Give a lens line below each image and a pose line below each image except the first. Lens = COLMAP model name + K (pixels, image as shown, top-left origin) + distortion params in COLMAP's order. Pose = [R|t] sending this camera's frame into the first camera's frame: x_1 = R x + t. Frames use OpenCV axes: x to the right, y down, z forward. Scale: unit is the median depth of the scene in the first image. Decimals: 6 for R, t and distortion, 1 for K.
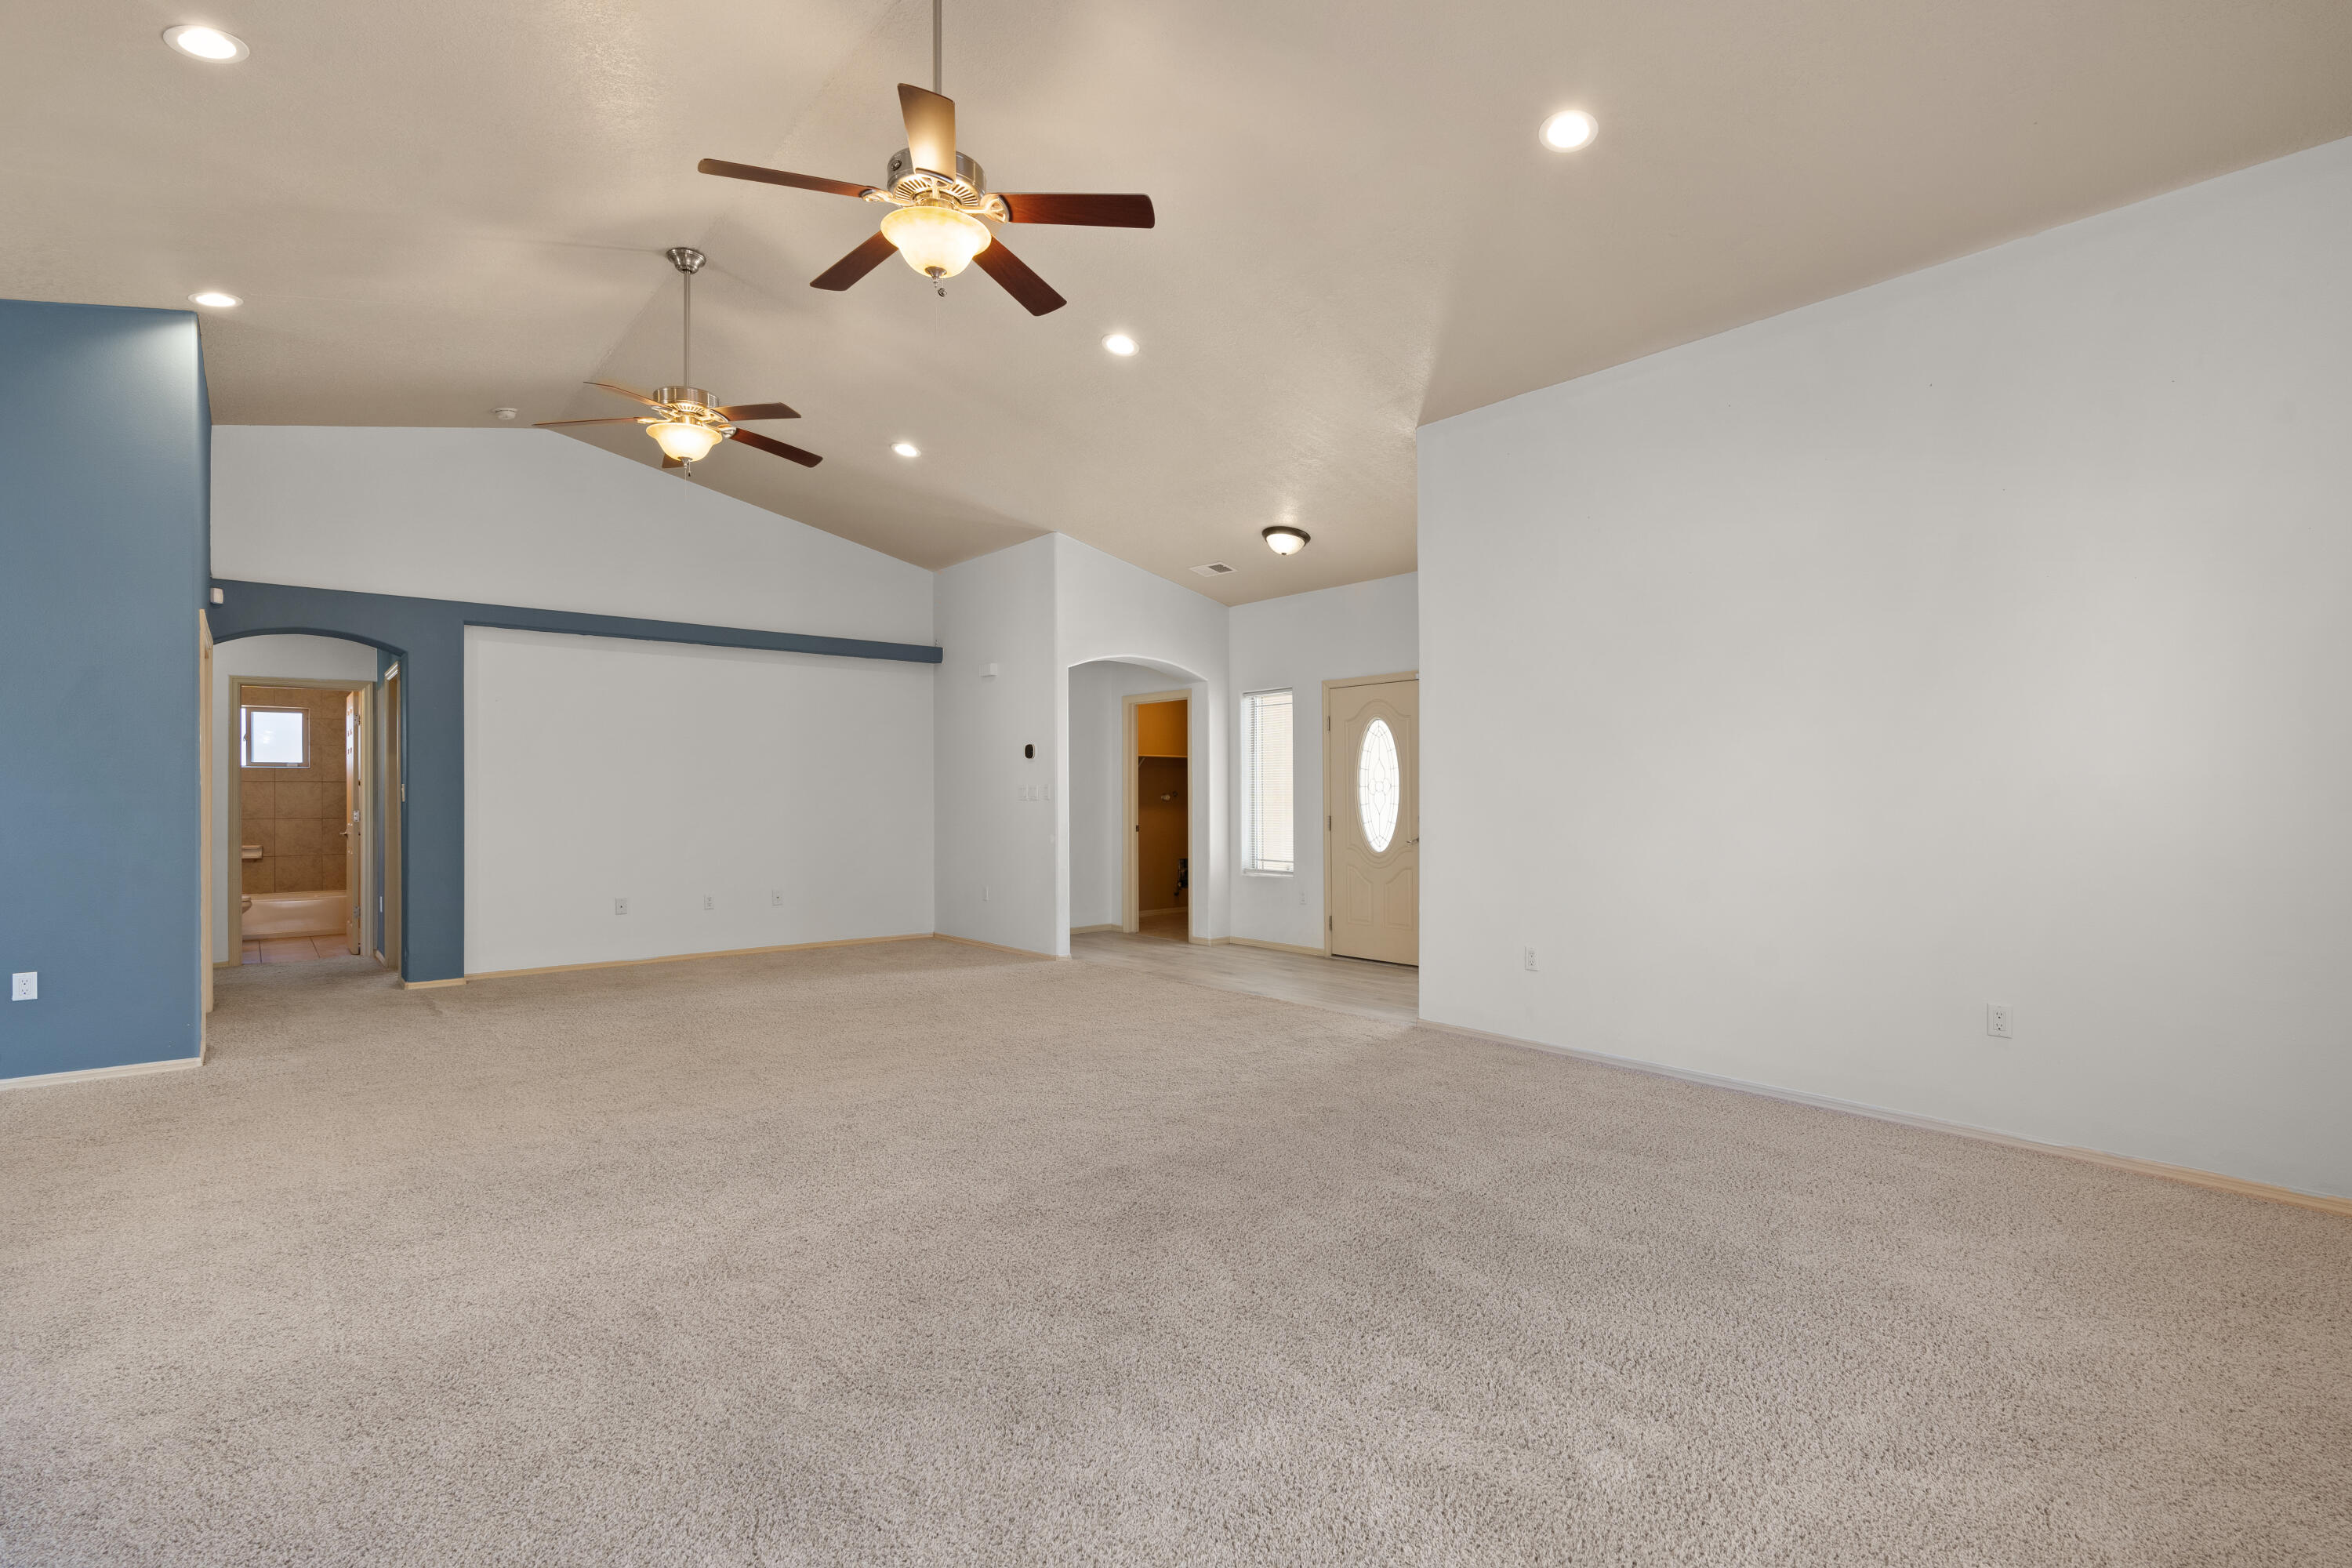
lens RADIAL K [[1095.4, 0, 1176.0], [0, 1095.4, 784.0], [0, 0, 1]] dist [-0.071238, -0.000107]
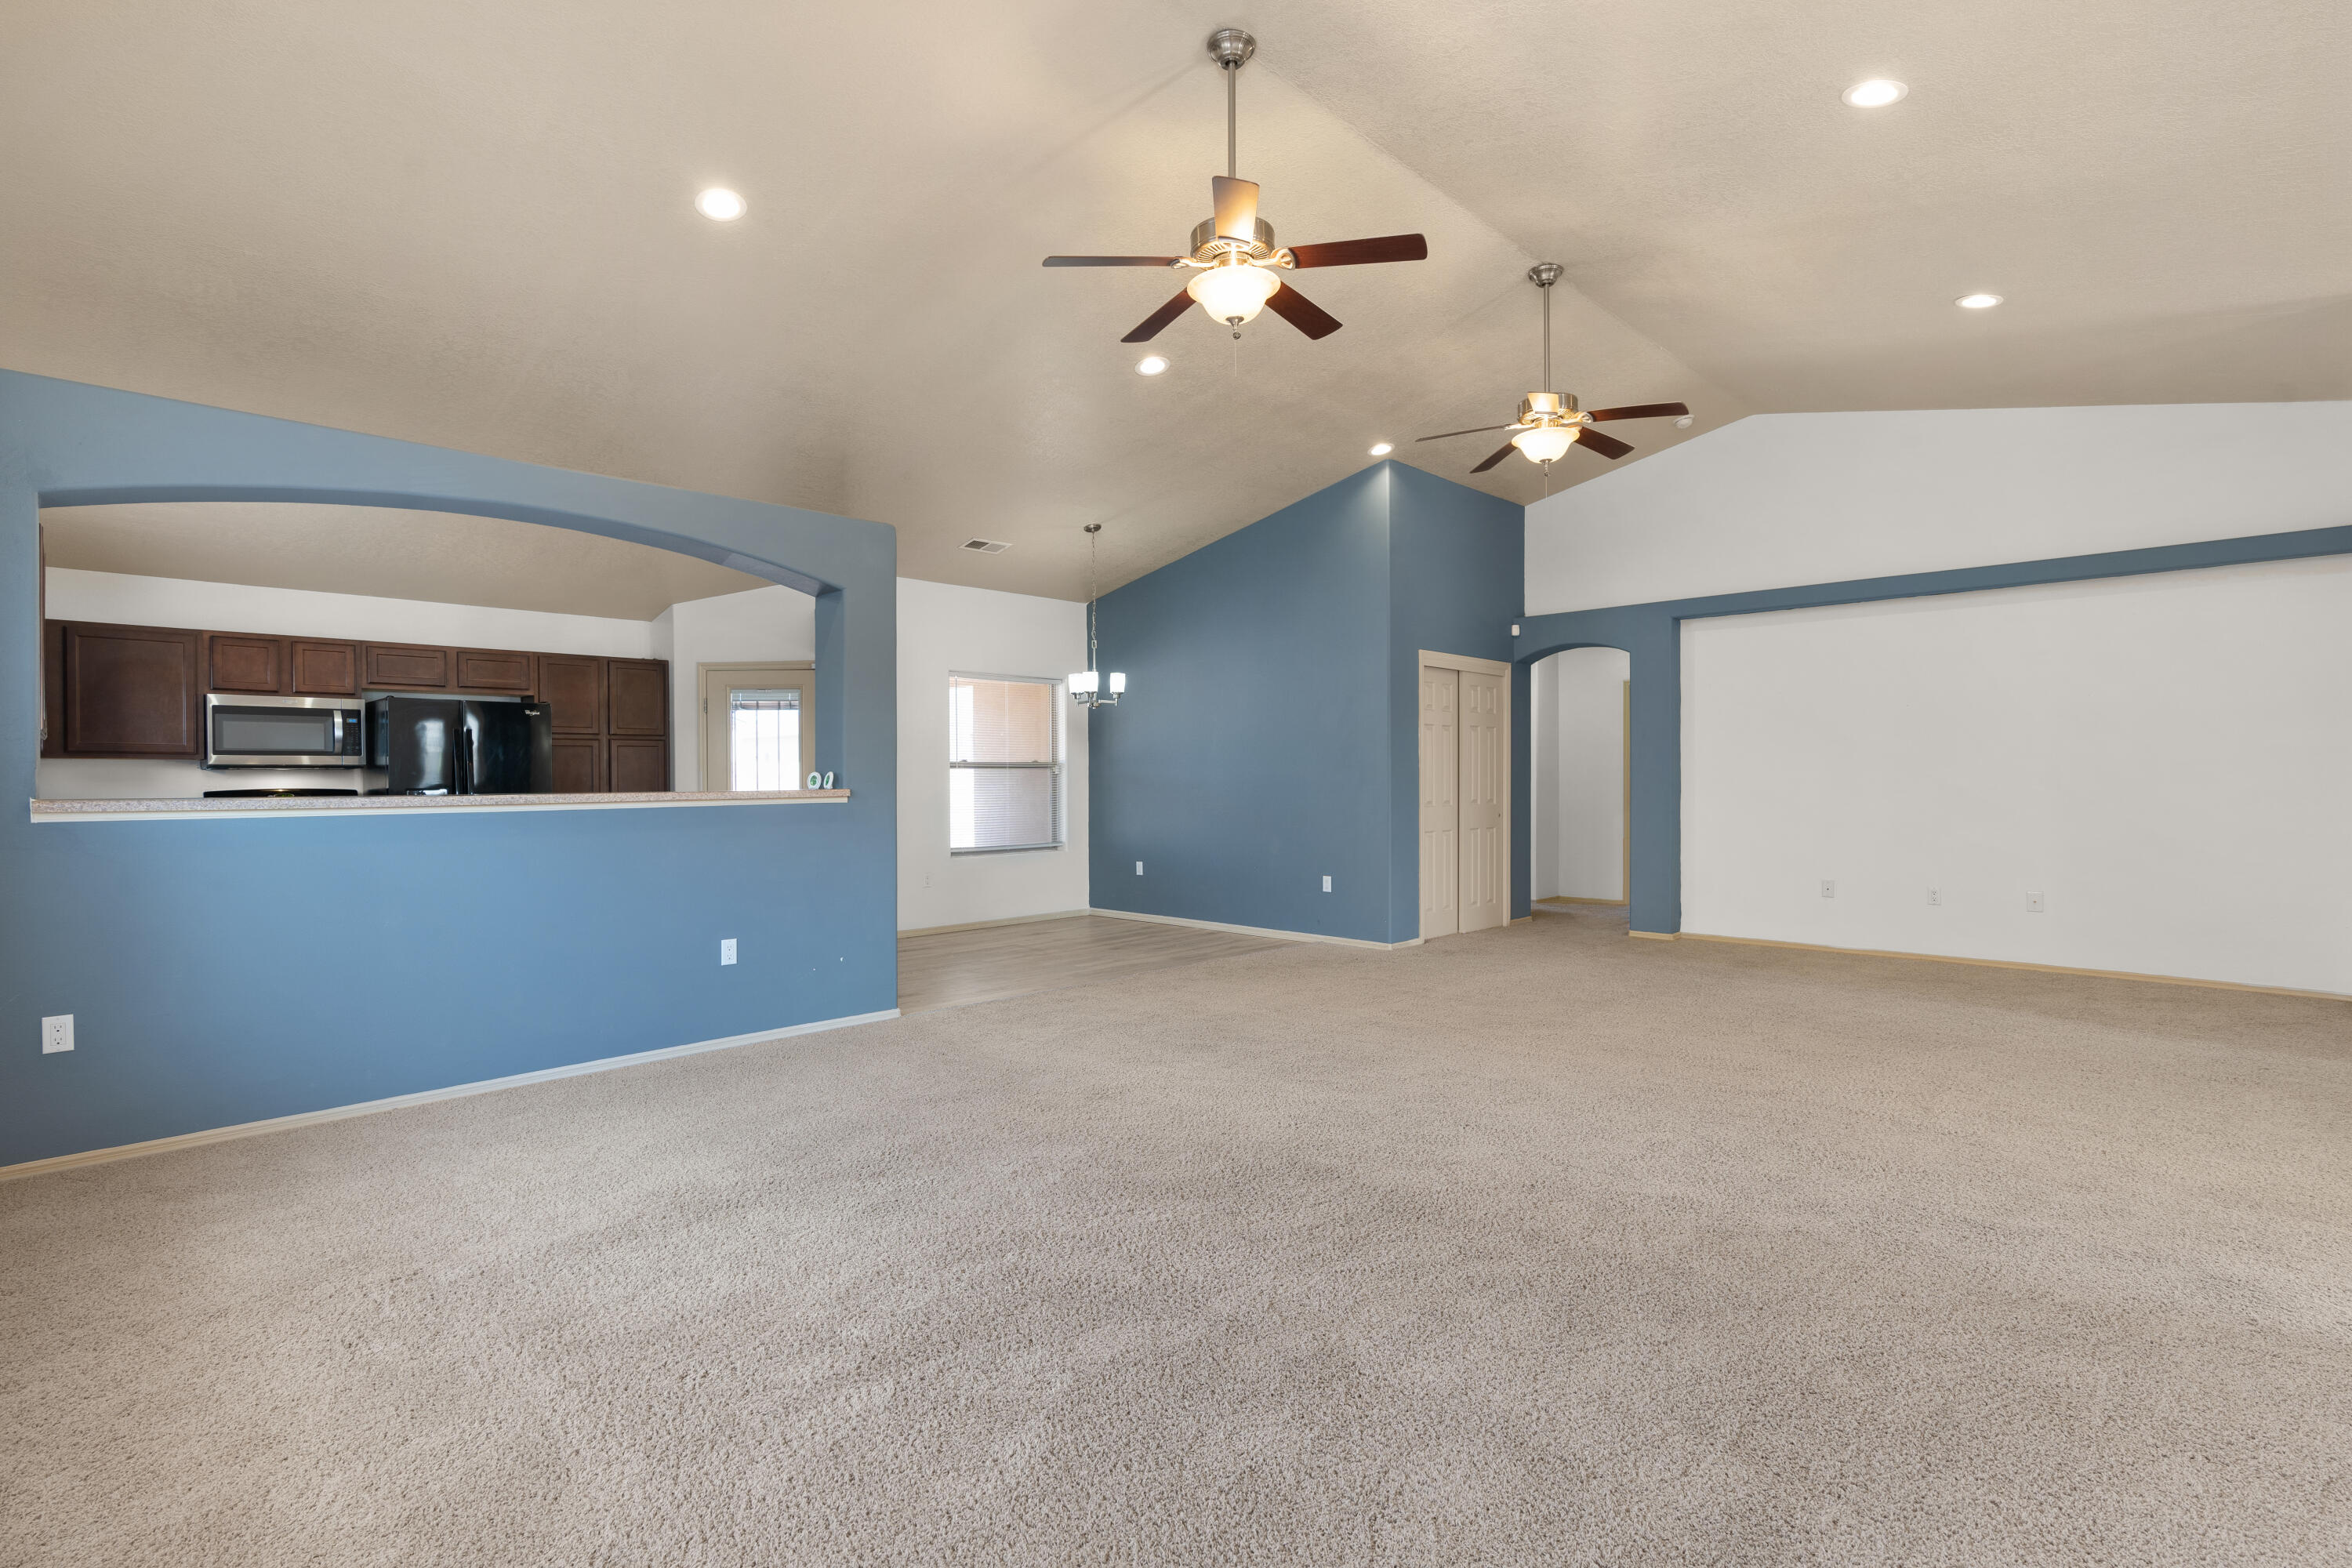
lens RADIAL K [[1073.4, 0, 1176.0], [0, 1073.4, 784.0], [0, 0, 1]] dist [-0.000877, -0.000119]
pose [[0.061787, 0.008985, -0.998049, 0.444159], [0.009233, 0.999912, 0.009573, 0.007326], [0.998047, -0.009806, 0.061699, 0.411486]]
